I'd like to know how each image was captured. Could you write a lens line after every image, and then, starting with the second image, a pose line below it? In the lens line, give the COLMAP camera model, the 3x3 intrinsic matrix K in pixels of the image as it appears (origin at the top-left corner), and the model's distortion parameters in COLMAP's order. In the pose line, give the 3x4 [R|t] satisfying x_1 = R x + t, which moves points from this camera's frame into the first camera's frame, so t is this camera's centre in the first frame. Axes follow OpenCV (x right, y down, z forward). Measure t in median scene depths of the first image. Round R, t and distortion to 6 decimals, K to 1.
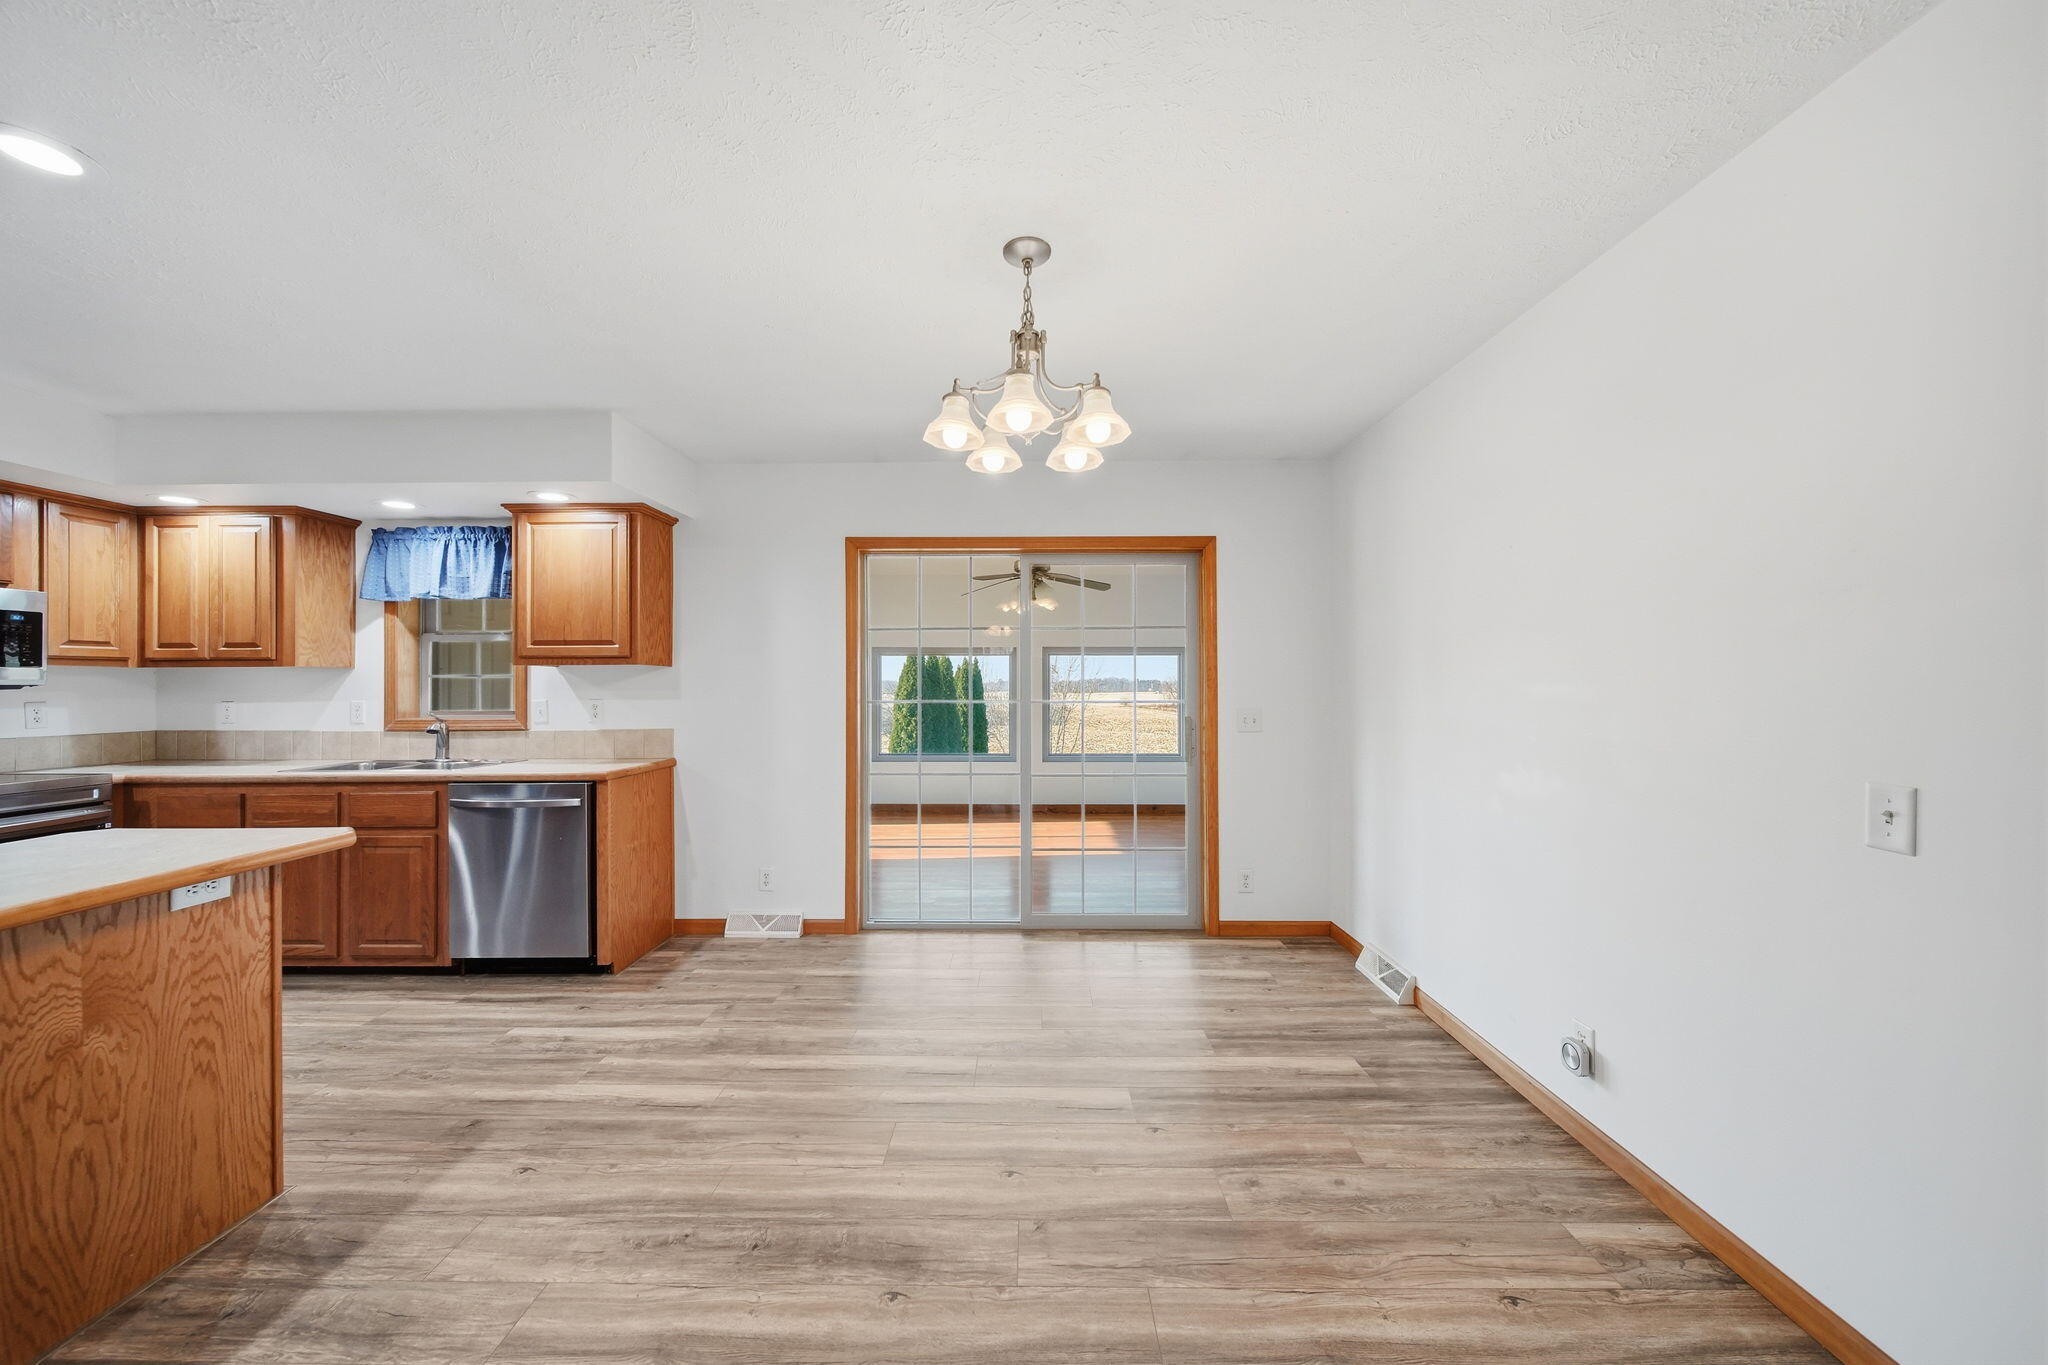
lens RADIAL K [[717.0, 0, 1024.0], [0, 717.0, 682.5], [0, 0, 1]] dist [-0.000159, -0.001524]
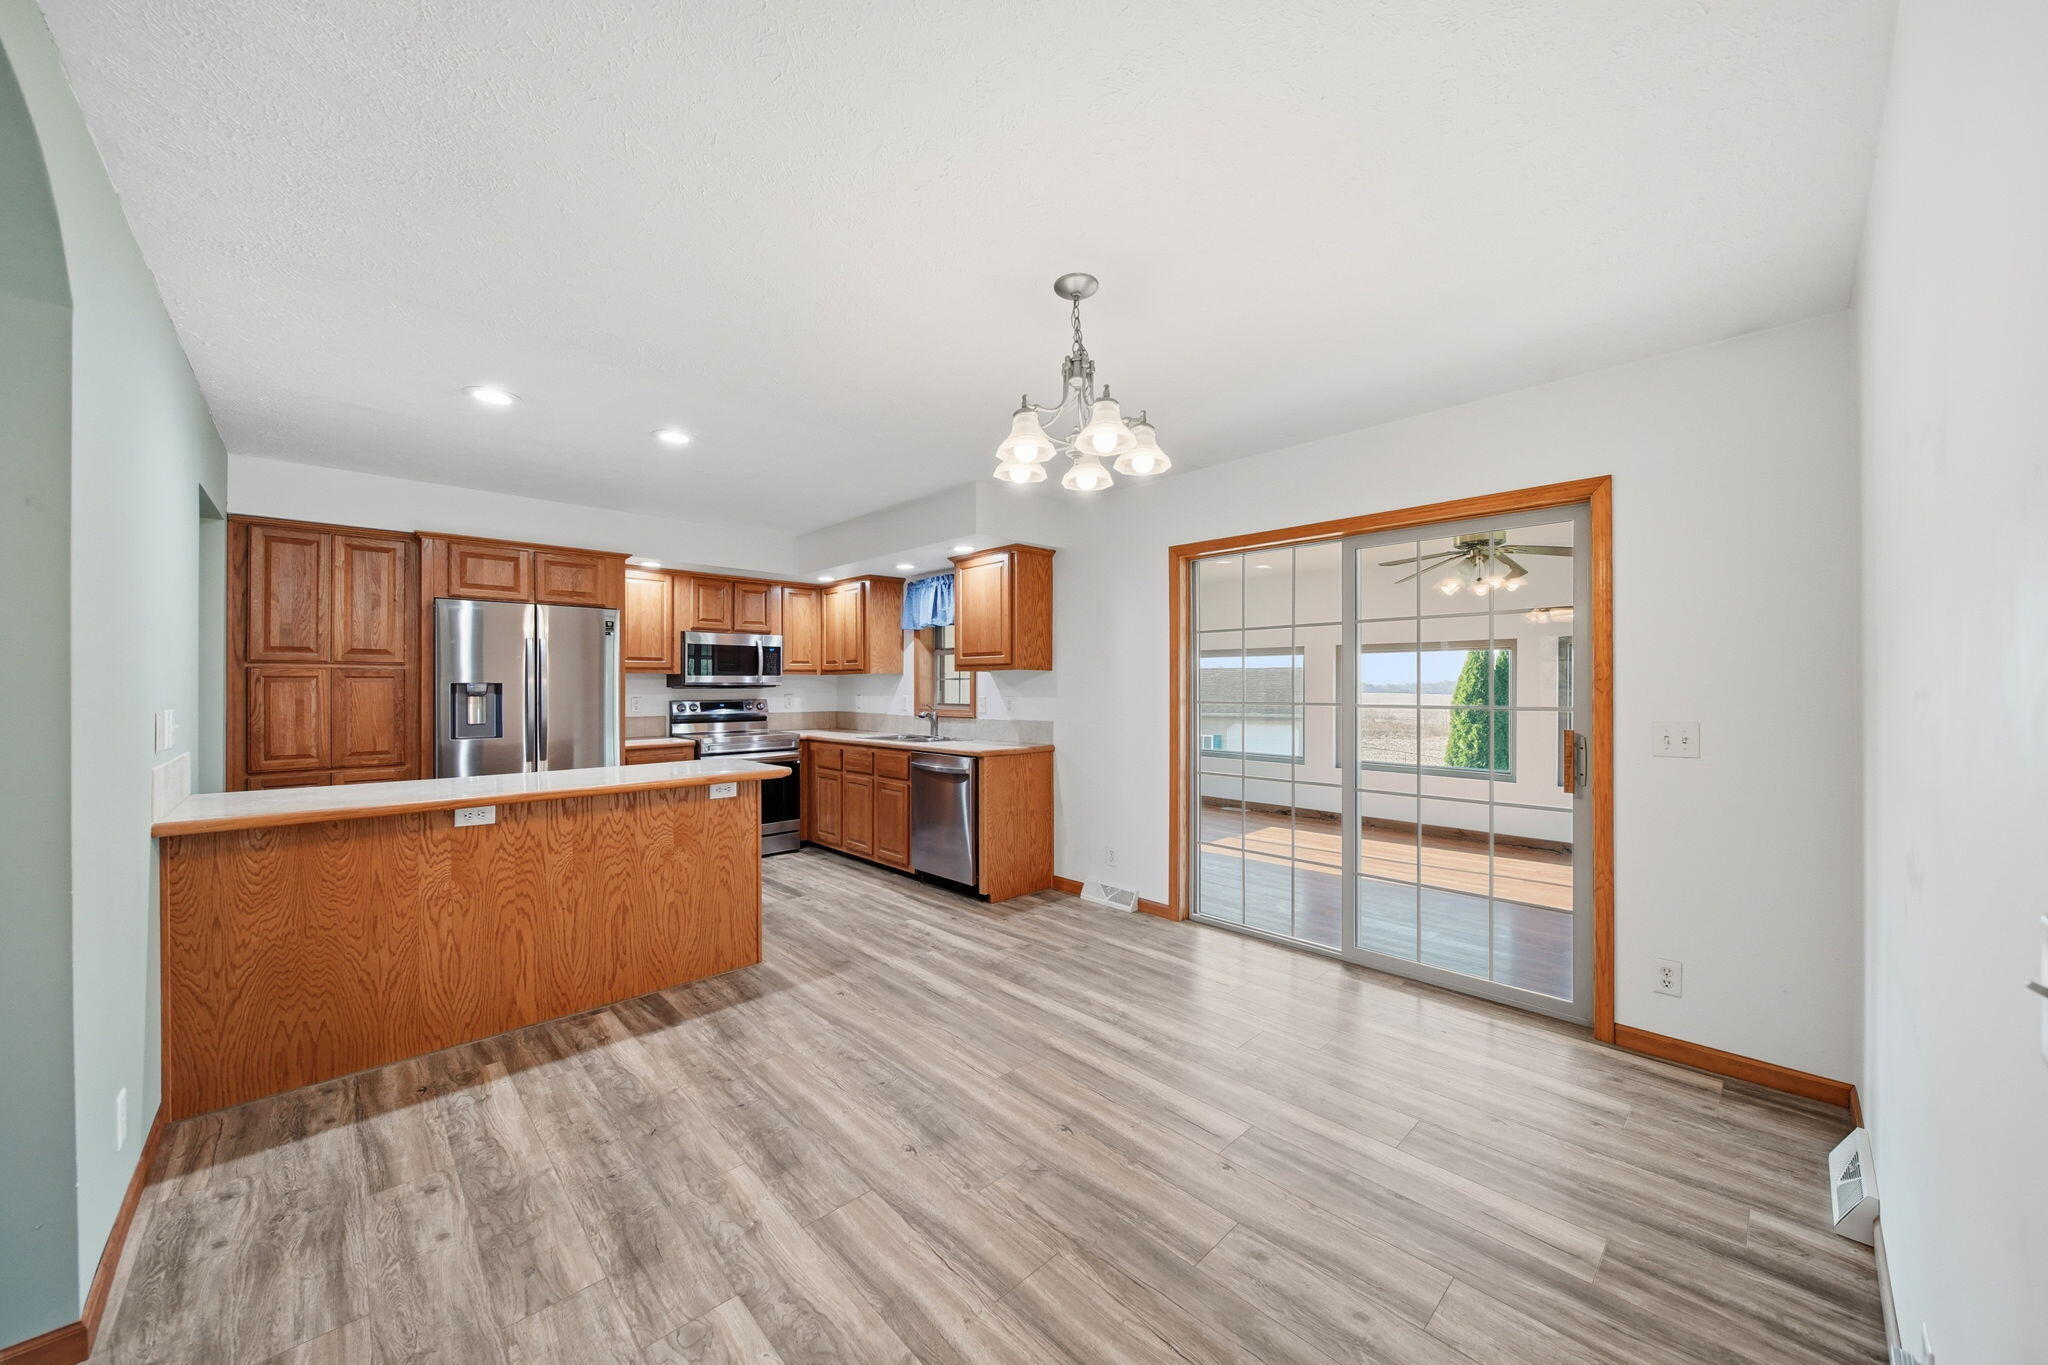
lens RADIAL K [[731.1, 0, 1024.0], [0, 731.1, 682.5], [0, 0, 1]] dist [-0.001869, -0.000155]
pose [[0.697899, -0.001540, -0.716195, 0.427674], [0.001449, 0.999999, -0.000739, -0.000892], [0.716195, -0.000522, 0.697900, 0.097401]]
